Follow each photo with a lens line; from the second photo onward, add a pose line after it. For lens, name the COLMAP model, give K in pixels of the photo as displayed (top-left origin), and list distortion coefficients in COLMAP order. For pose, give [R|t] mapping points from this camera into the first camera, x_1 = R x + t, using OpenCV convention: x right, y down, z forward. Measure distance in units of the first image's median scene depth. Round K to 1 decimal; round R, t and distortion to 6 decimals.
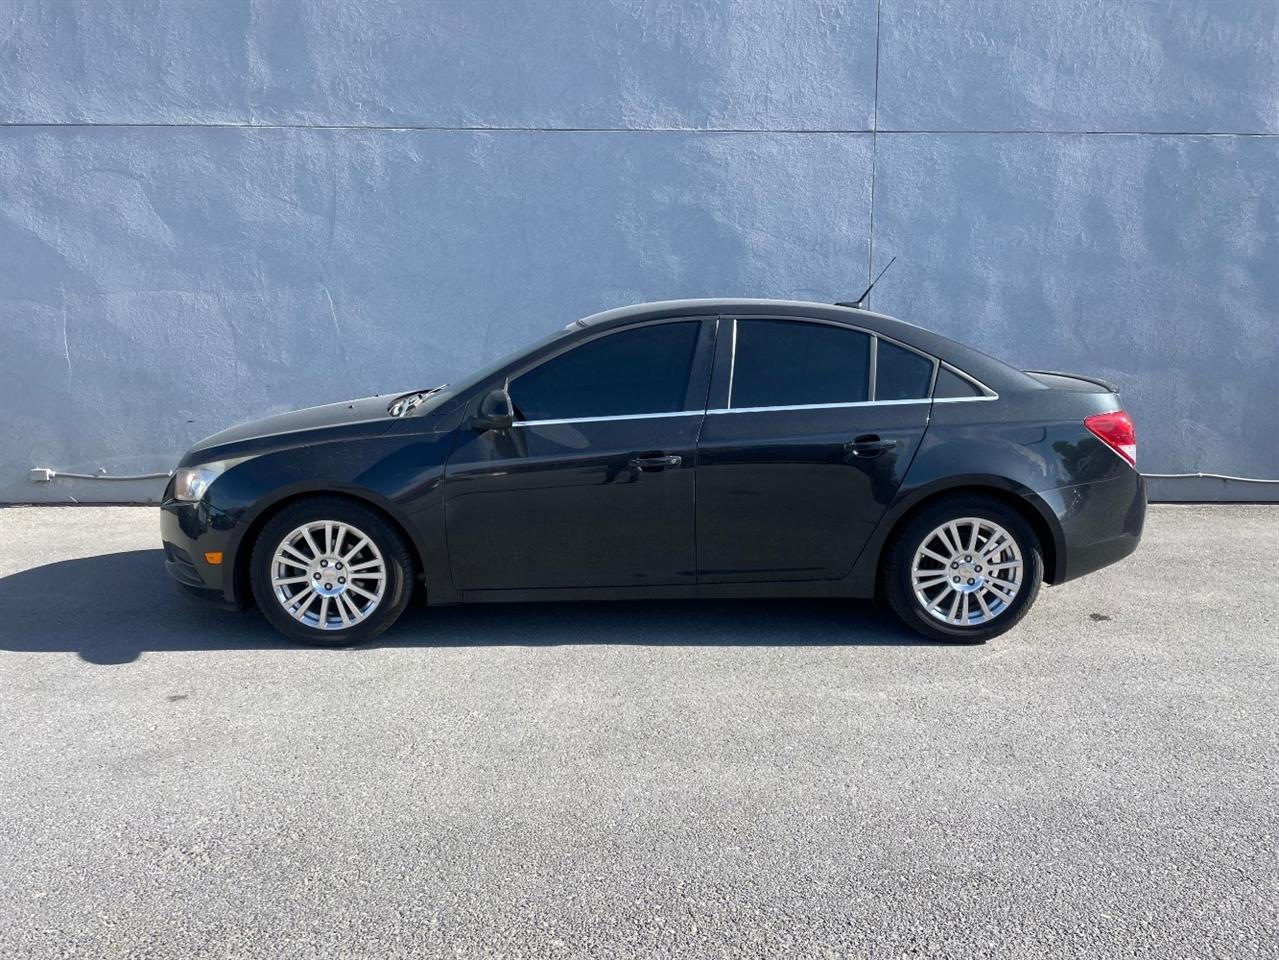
lens RADIAL K [[952.0, 0, 643.0], [0, 952.0, 471.4], [0, 0, 1]] dist [0.082546, -0.111381]
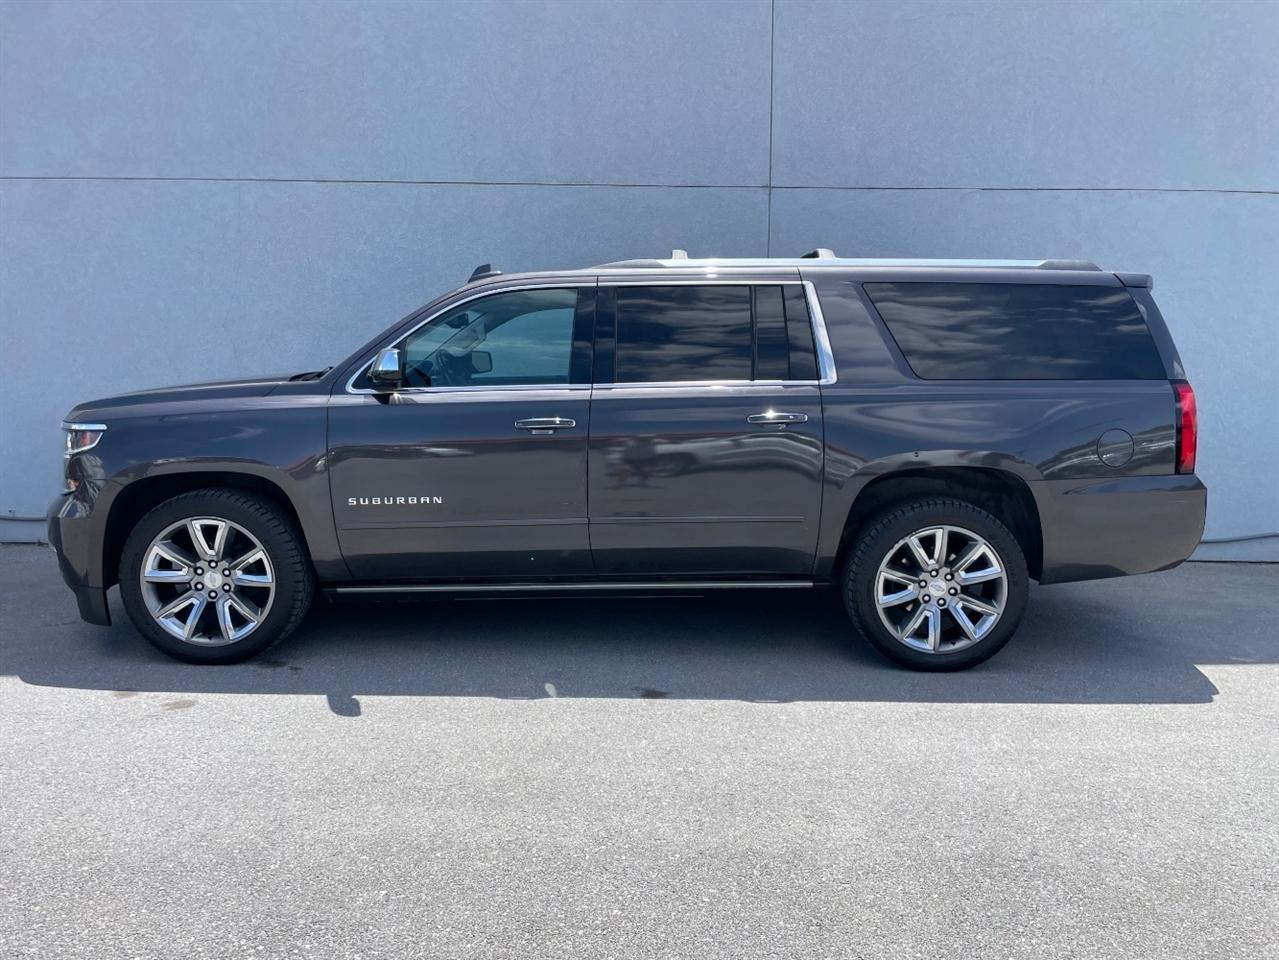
lens RADIAL K [[952.0, 0, 652.2], [0, 952.0, 490.8], [0, 0, 1]] dist [0.082546, -0.111381]
pose [[0.999468, 0.013034, -0.029911, 0.155075], [-0.013954, 0.999430, -0.030755, -0.000211], [0.029493, 0.031156, 0.999079, -0.003722]]
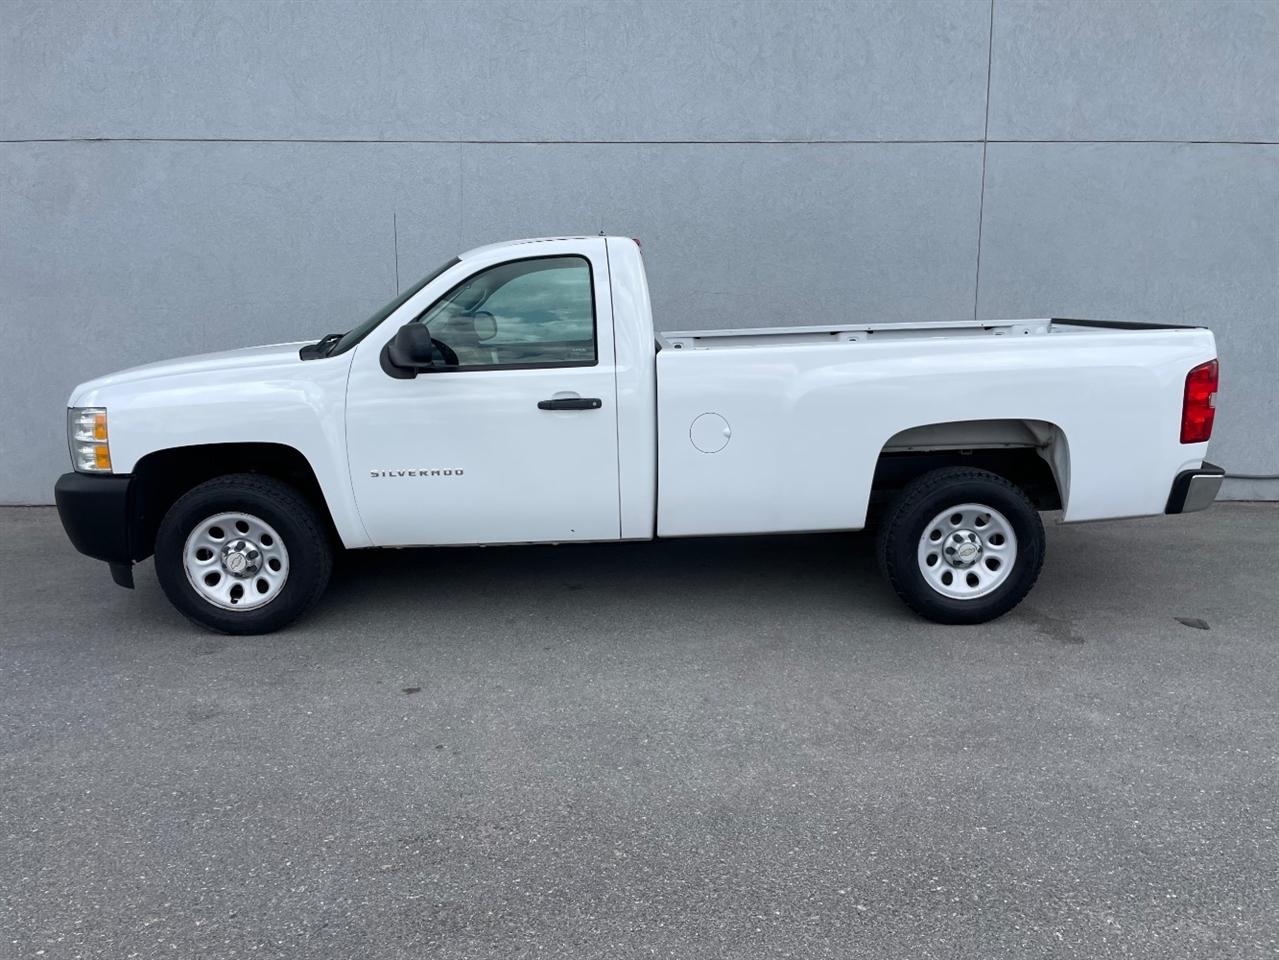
lens RADIAL K [[952.0, 0, 646.2], [0, 952.0, 493.6], [0, 0, 1]] dist [0.082546, -0.111381]
pose [[0.999931, -0.001646, -0.011625, -0.110888], [0.002041, 0.999420, 0.033998, -0.014147], [0.011563, -0.034019, 0.999354, -0.043830]]
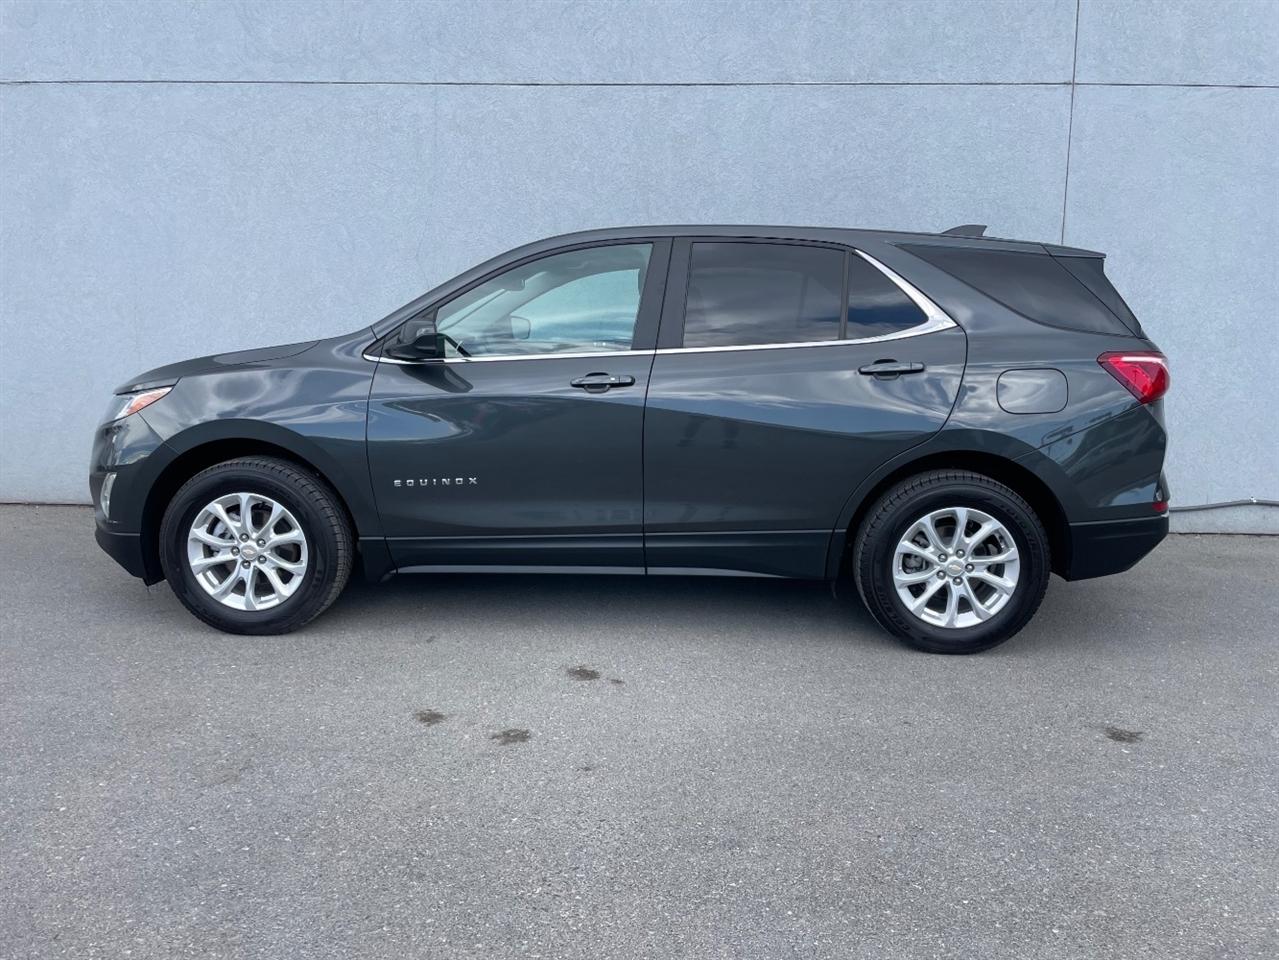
lens RADIAL K [[952.0, 0, 648.5], [0, 952.0, 474.1], [0, 0, 1]] dist [0.082546, -0.111381]
pose [[0.997155, 0.022817, -0.071841, -0.058255], [-0.023234, 0.999718, -0.004976, -0.003523], [0.071707, 0.006631, 0.997404, 0.147076]]
